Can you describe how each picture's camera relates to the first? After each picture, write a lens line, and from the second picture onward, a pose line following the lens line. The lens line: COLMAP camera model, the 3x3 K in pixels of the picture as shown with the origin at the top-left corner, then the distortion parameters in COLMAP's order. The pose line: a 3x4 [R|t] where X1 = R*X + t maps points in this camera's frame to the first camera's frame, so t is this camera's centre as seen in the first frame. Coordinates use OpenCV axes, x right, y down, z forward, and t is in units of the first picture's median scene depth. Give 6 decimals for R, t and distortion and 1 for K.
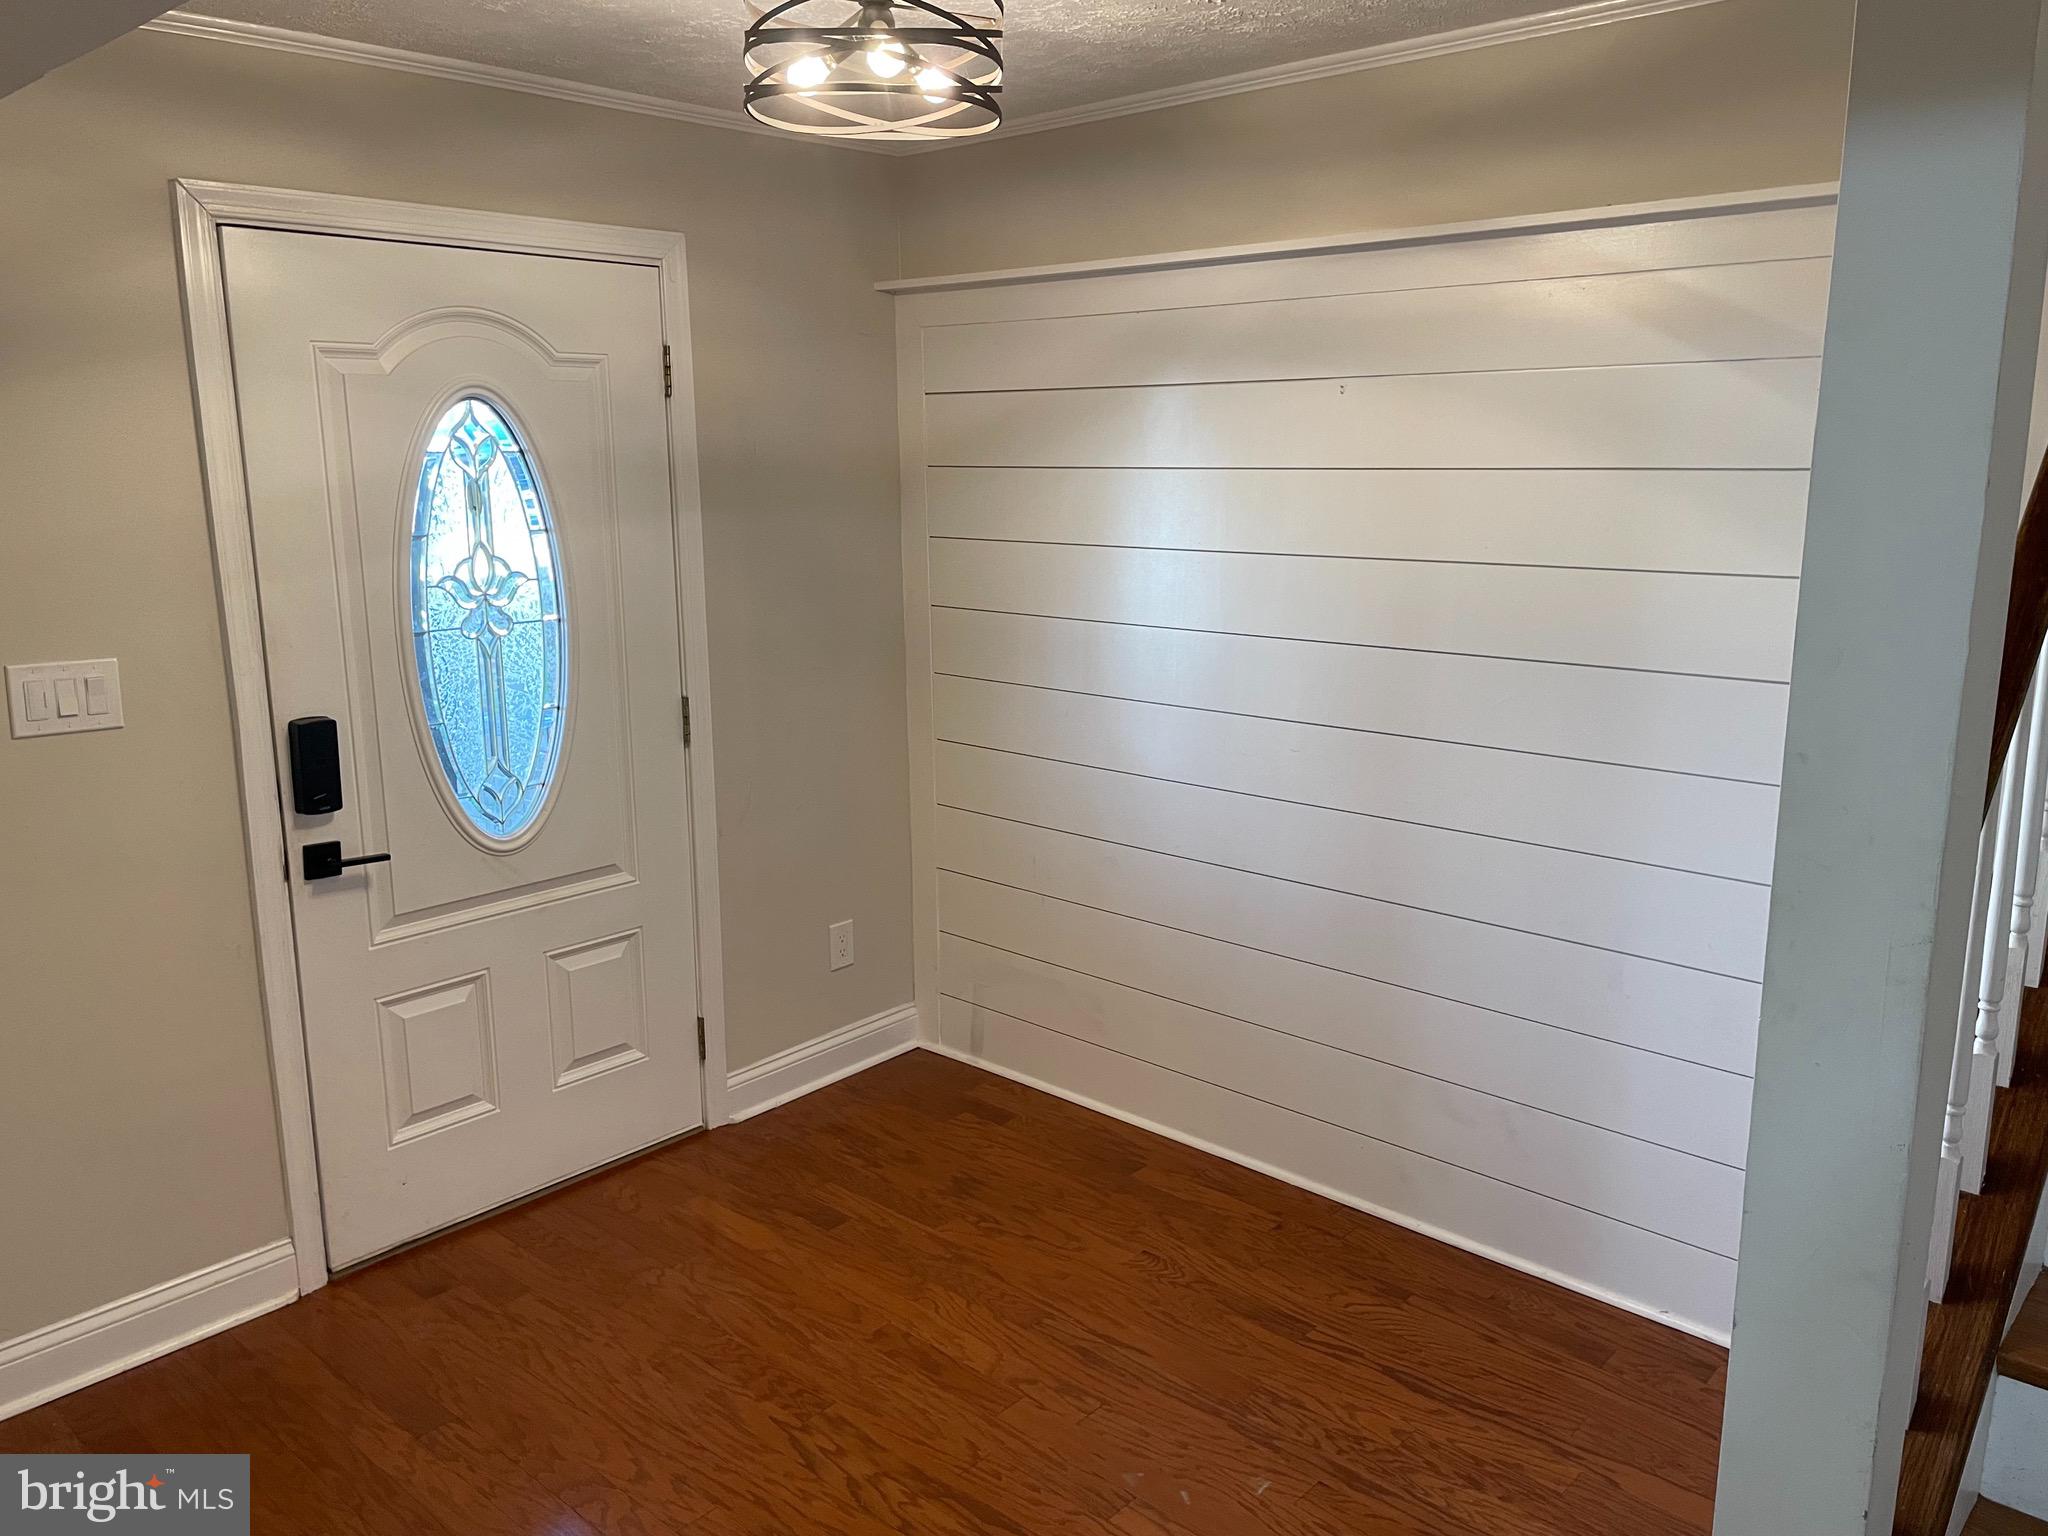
lens RADIAL K [[1539.6, 0, 1025.1], [0, 1539.6, 764.5], [0, 0, 1]] dist [0.088690, -0.114516]
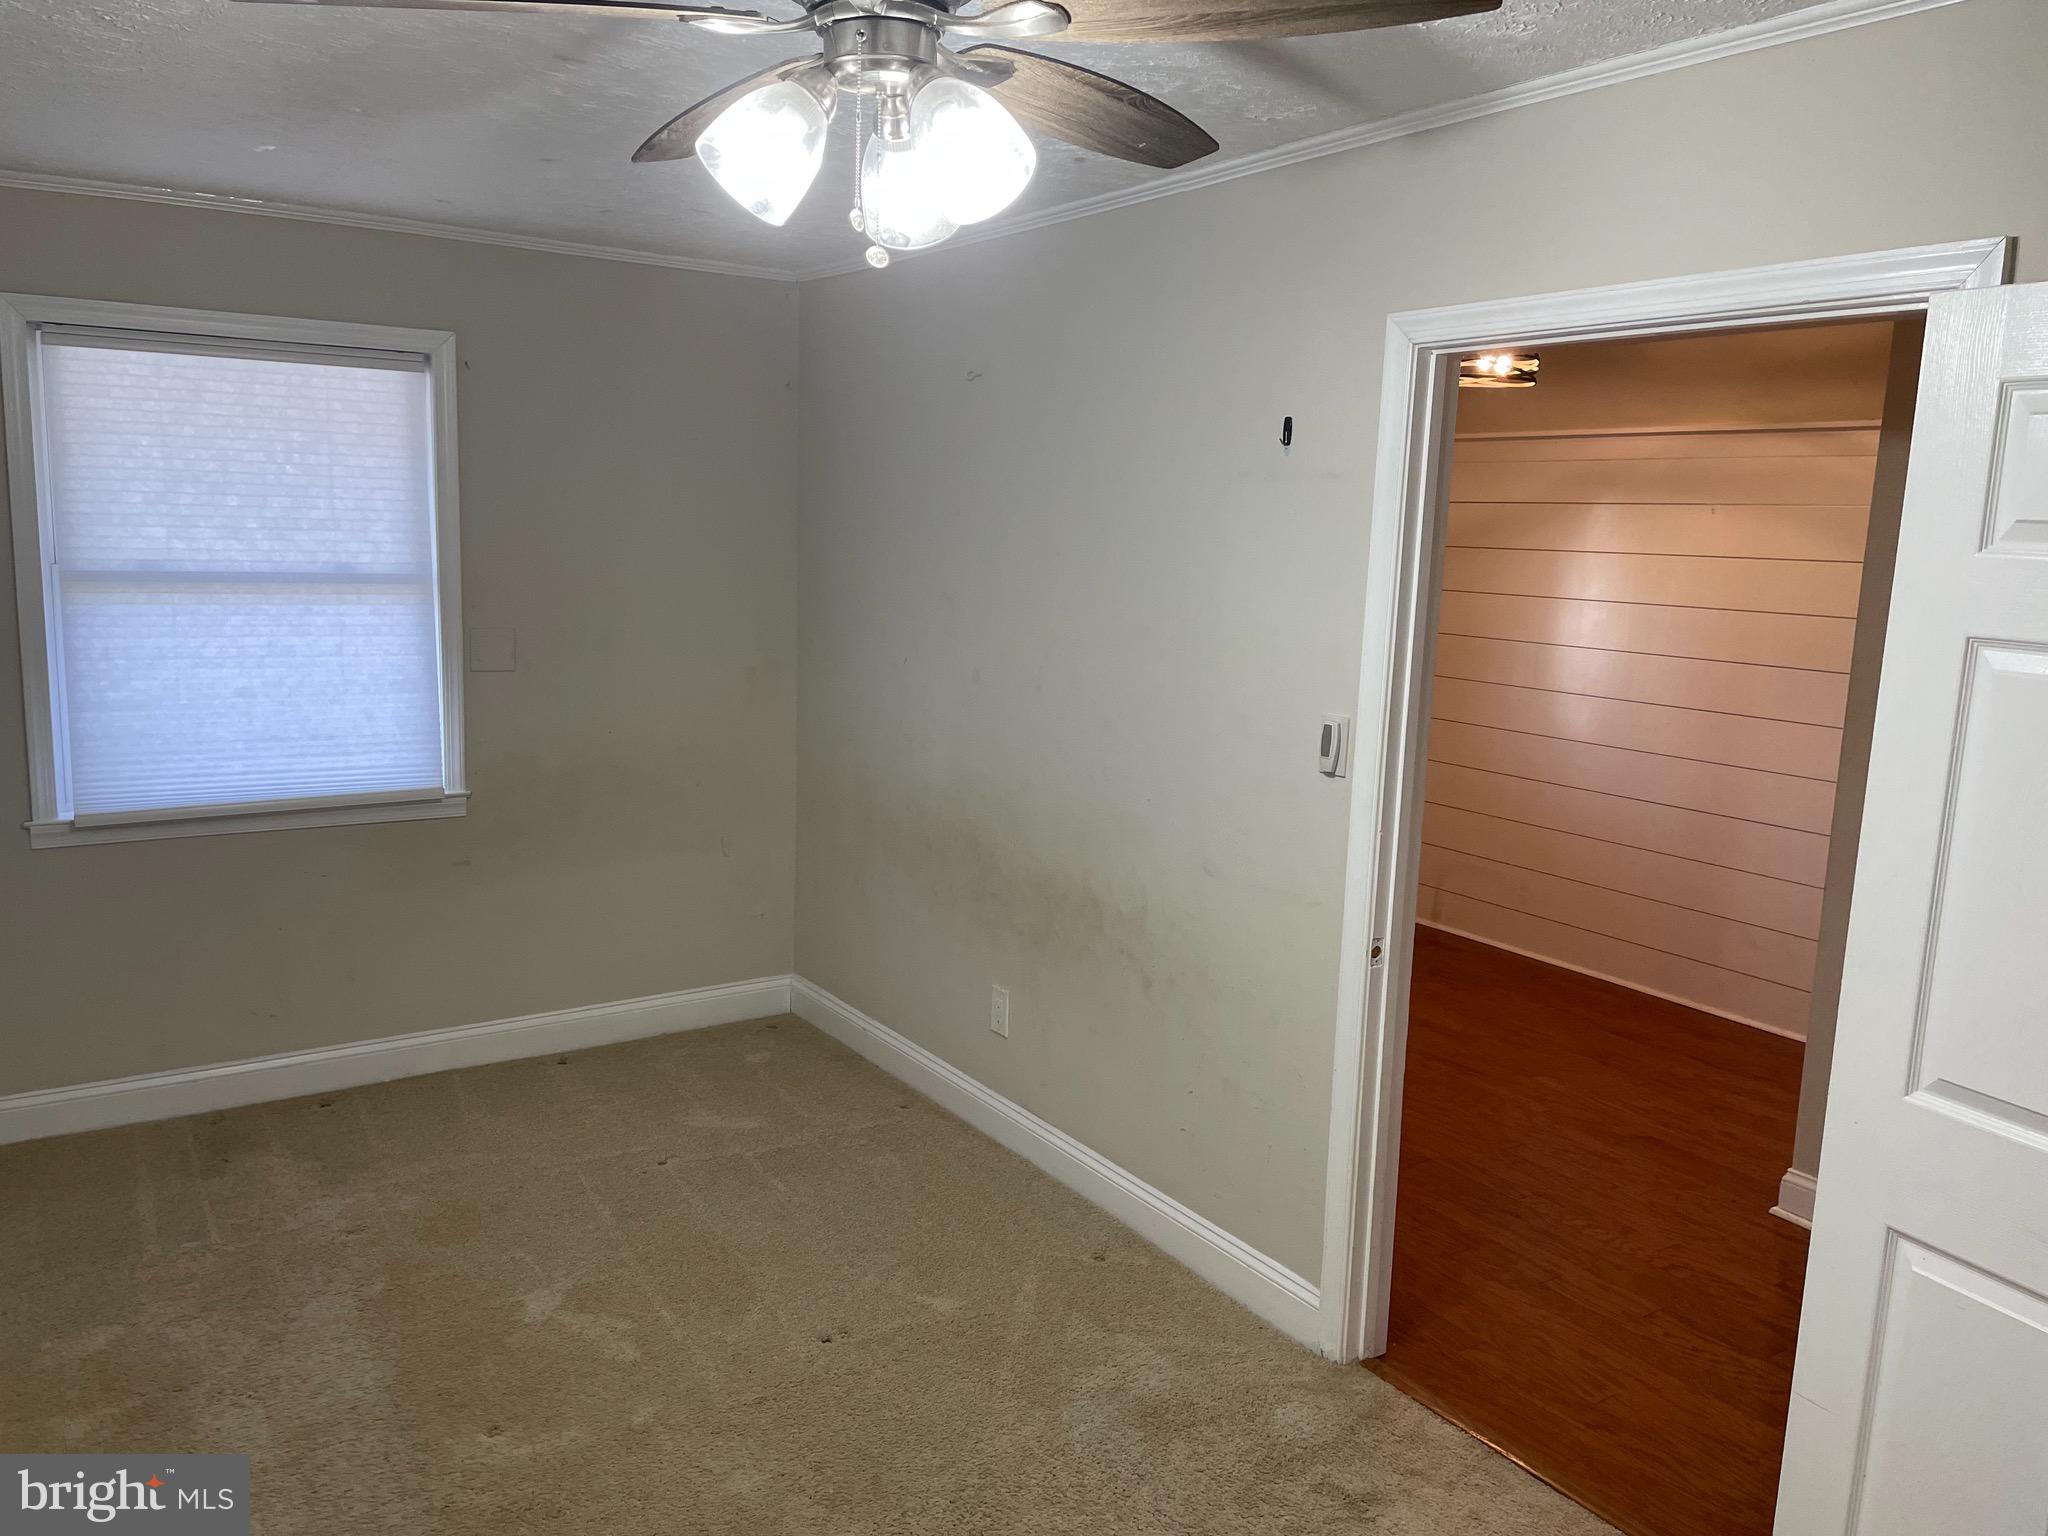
lens RADIAL K [[1539.6, 0, 1031.5], [0, 1539.6, 771.5], [0, 0, 1]] dist [0.088690, -0.114516]
pose [[0.970959, 0.073767, -0.227592, -0.105903], [-0.081355, 0.996393, -0.024126, 0.139917], [0.224991, 0.041941, 0.973458, -0.795733]]
